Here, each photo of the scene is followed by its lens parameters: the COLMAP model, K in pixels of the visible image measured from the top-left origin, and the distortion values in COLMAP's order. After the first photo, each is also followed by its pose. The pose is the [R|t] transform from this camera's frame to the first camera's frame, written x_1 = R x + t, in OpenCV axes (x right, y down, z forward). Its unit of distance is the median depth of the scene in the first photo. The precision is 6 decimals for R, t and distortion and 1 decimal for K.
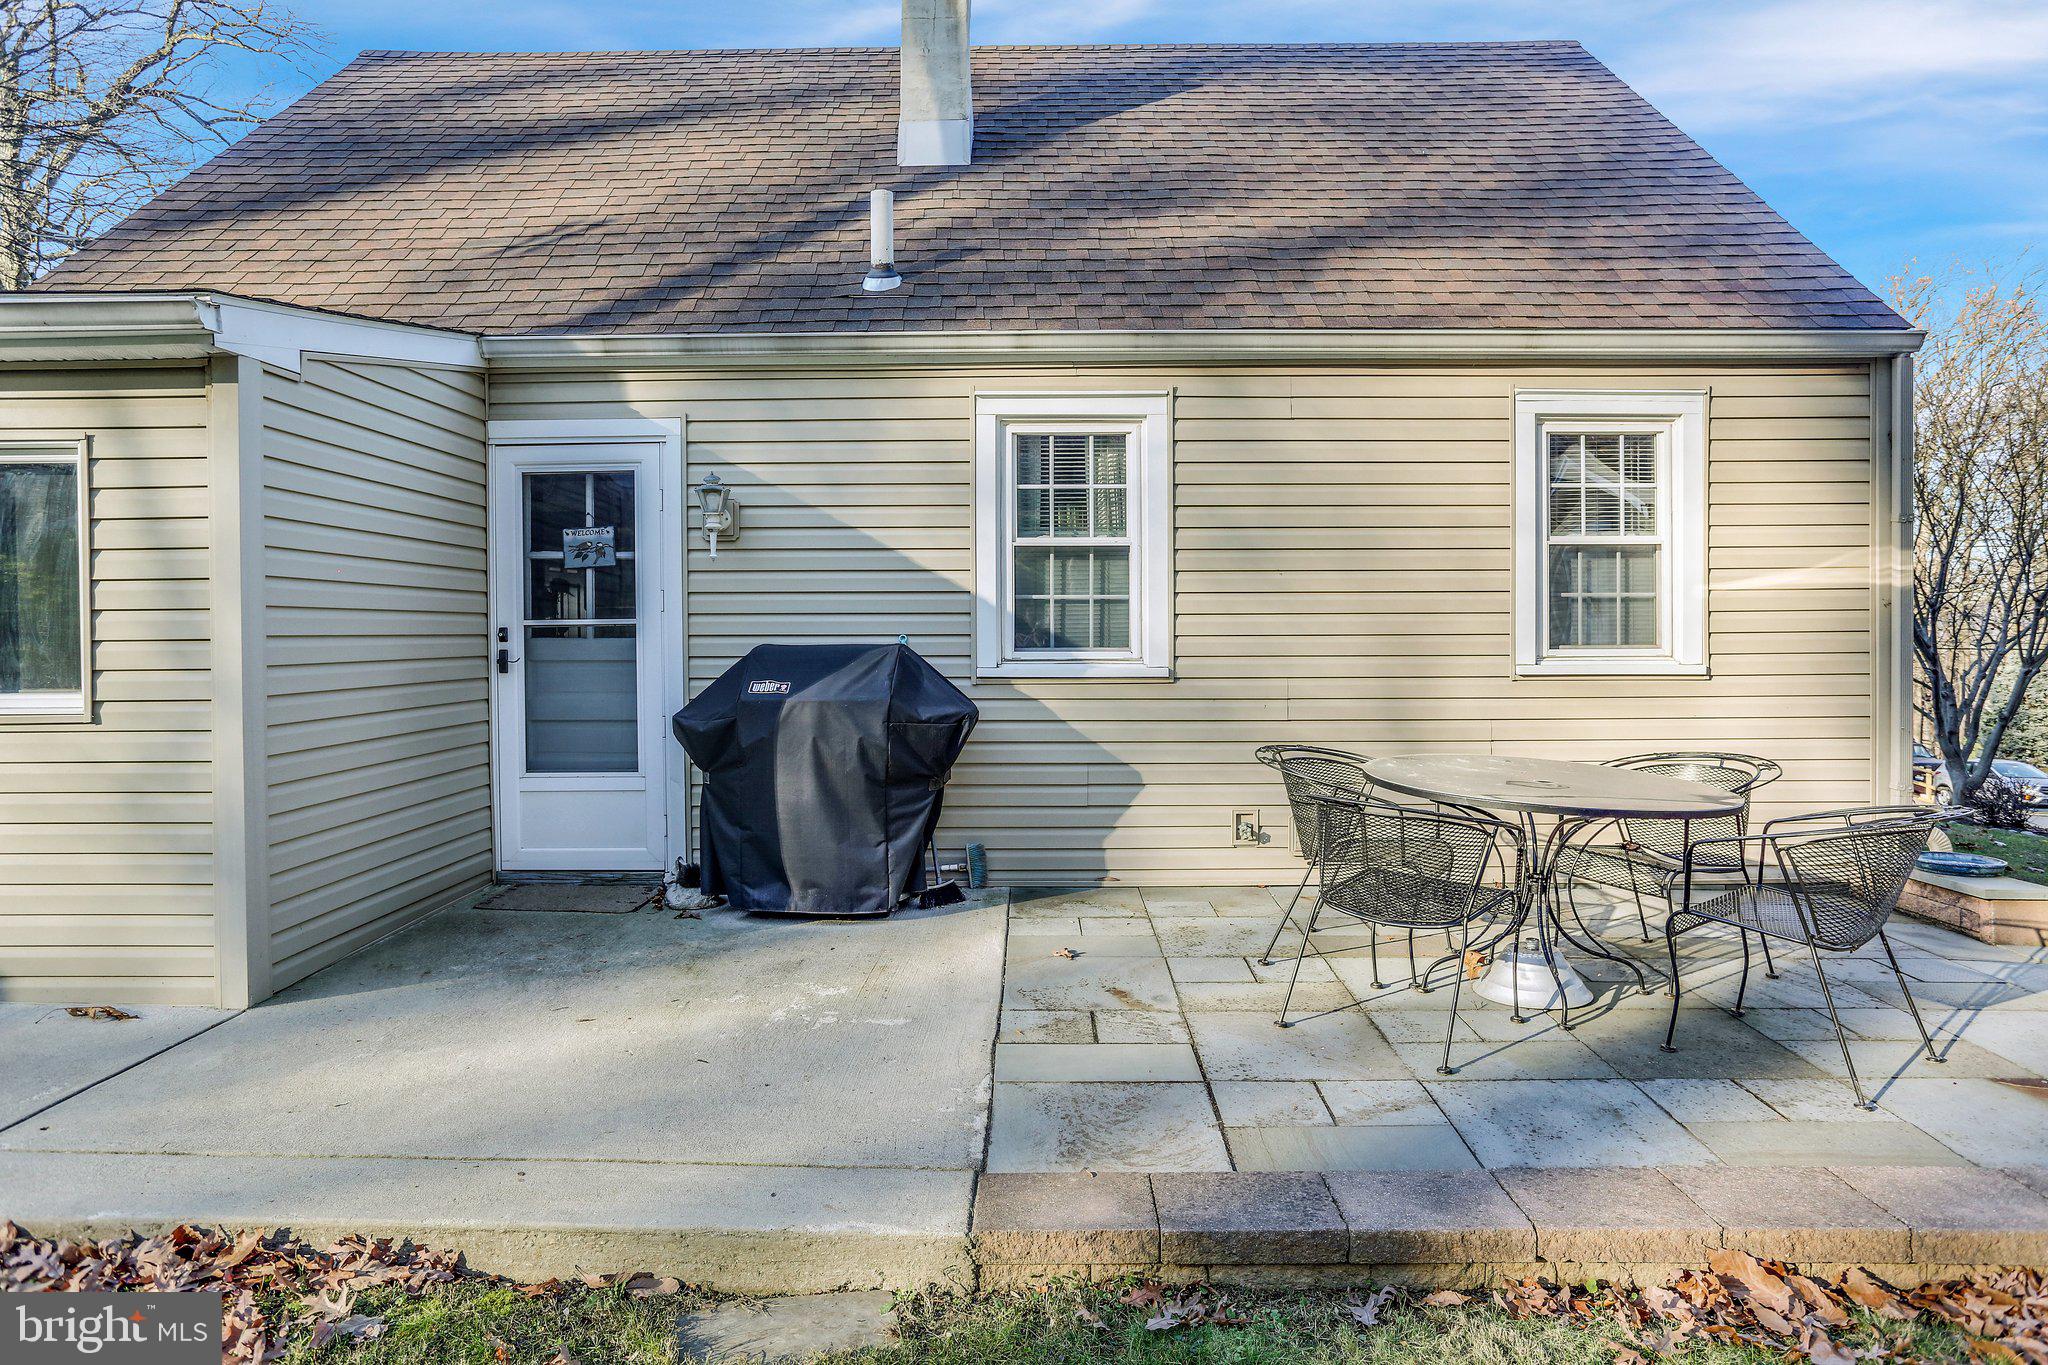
lens RADIAL K [[1259.9, 0, 1022.9], [0, 1259.9, 675.3], [0, 0, 1]] dist [-0.017705, 0.006461]
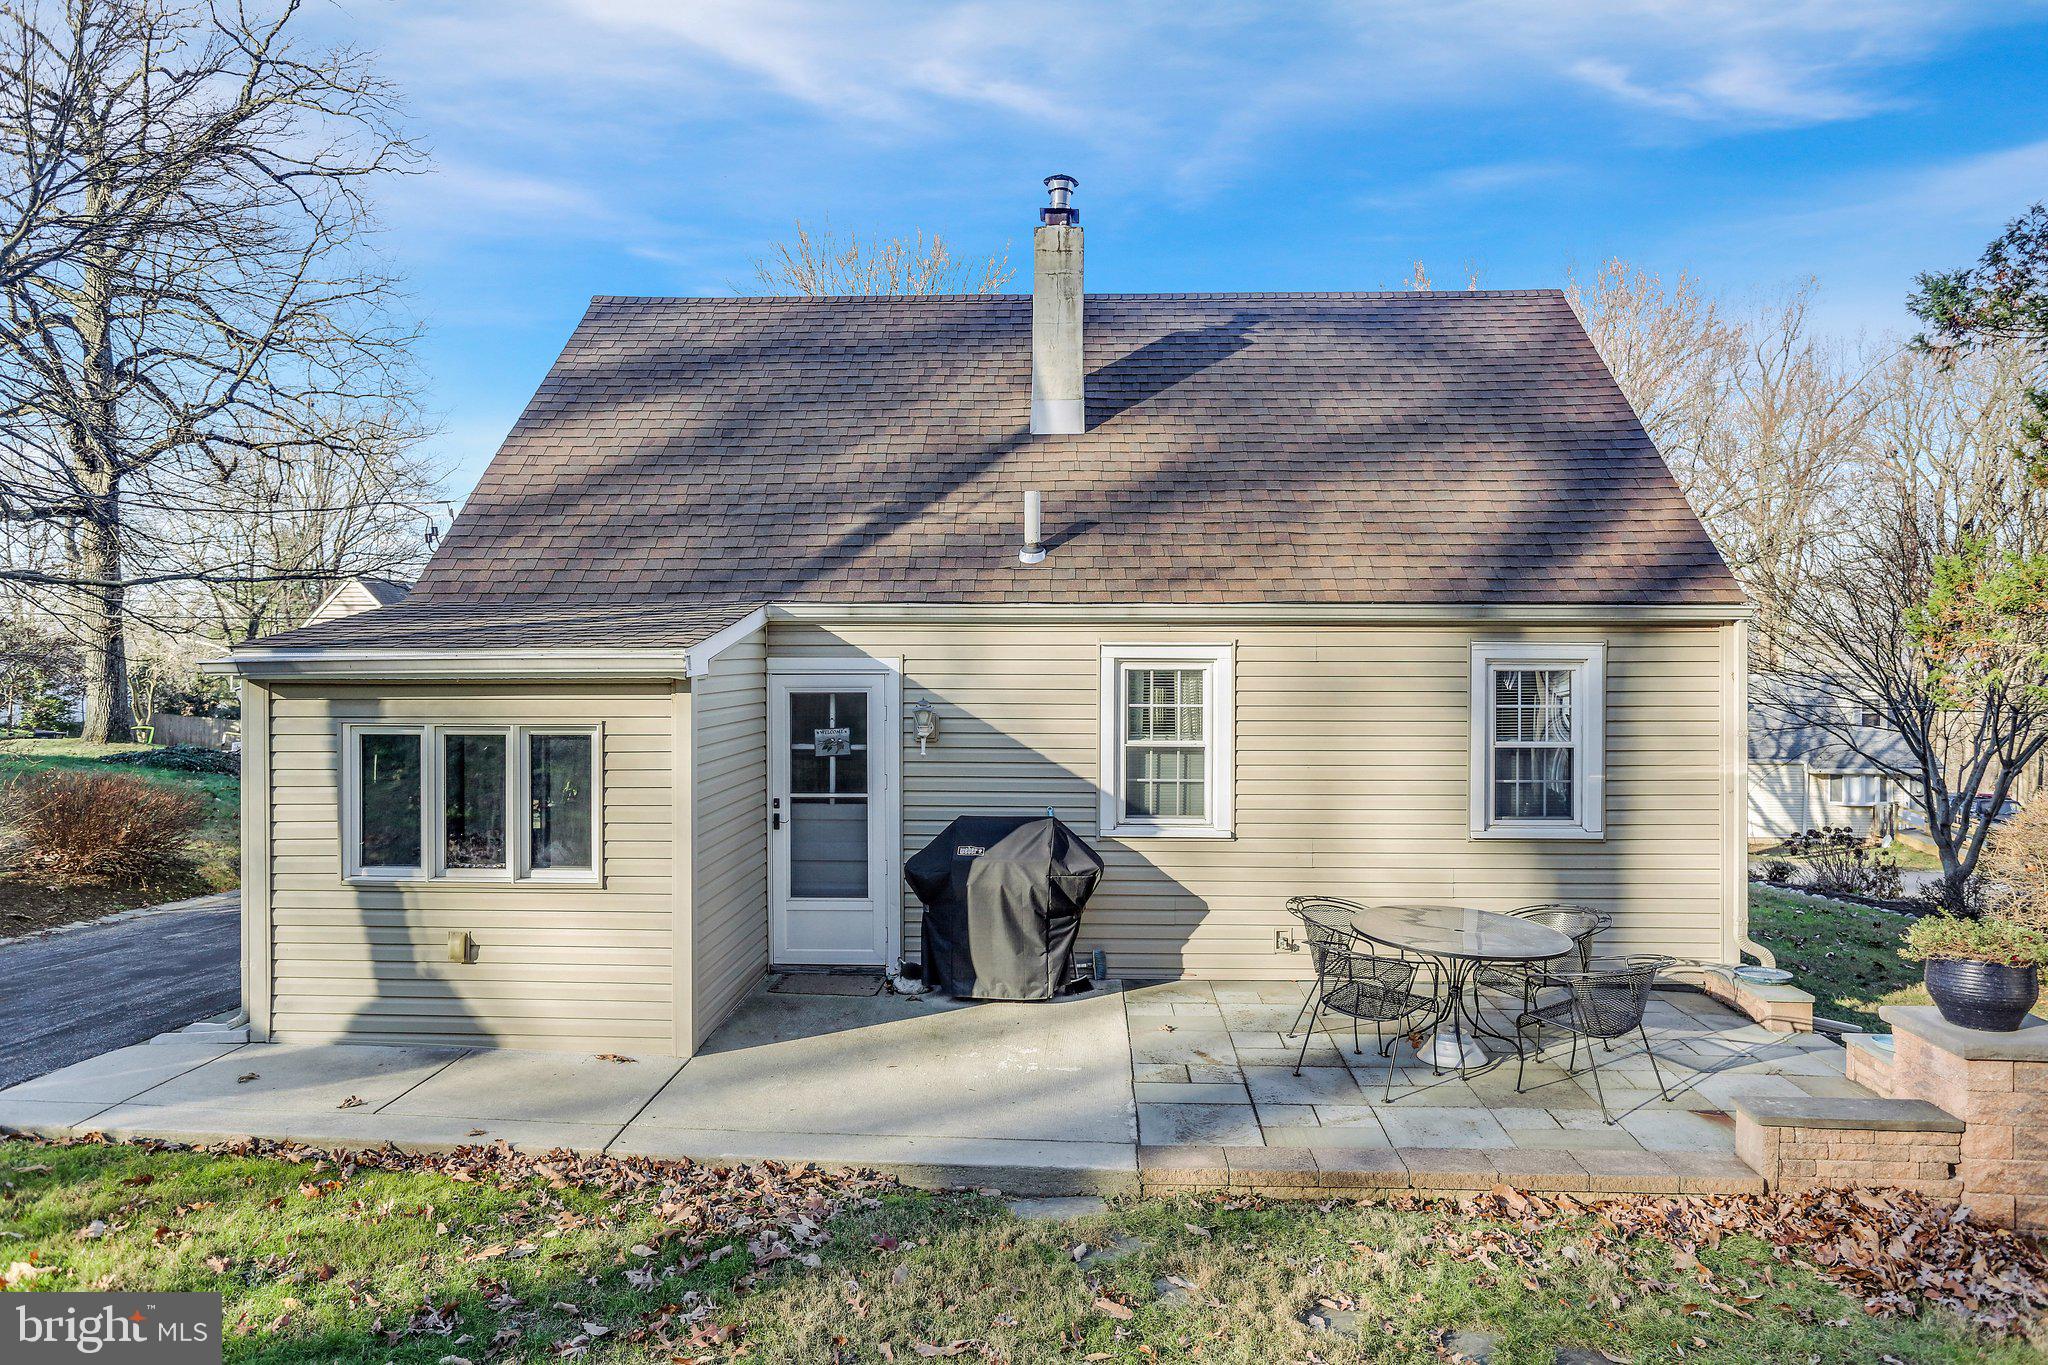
lens RADIAL K [[1391.9, 0, 1024.0], [0, 1391.9, 682.3], [0, 0, 1]] dist [-0.007860, 0.005477]
pose [[0.999608, 0.007294, -0.027041, -0.087017], [-0.007507, 0.999942, -0.007778, -0.173891], [0.026983, 0.007978, 0.999604, -0.661203]]
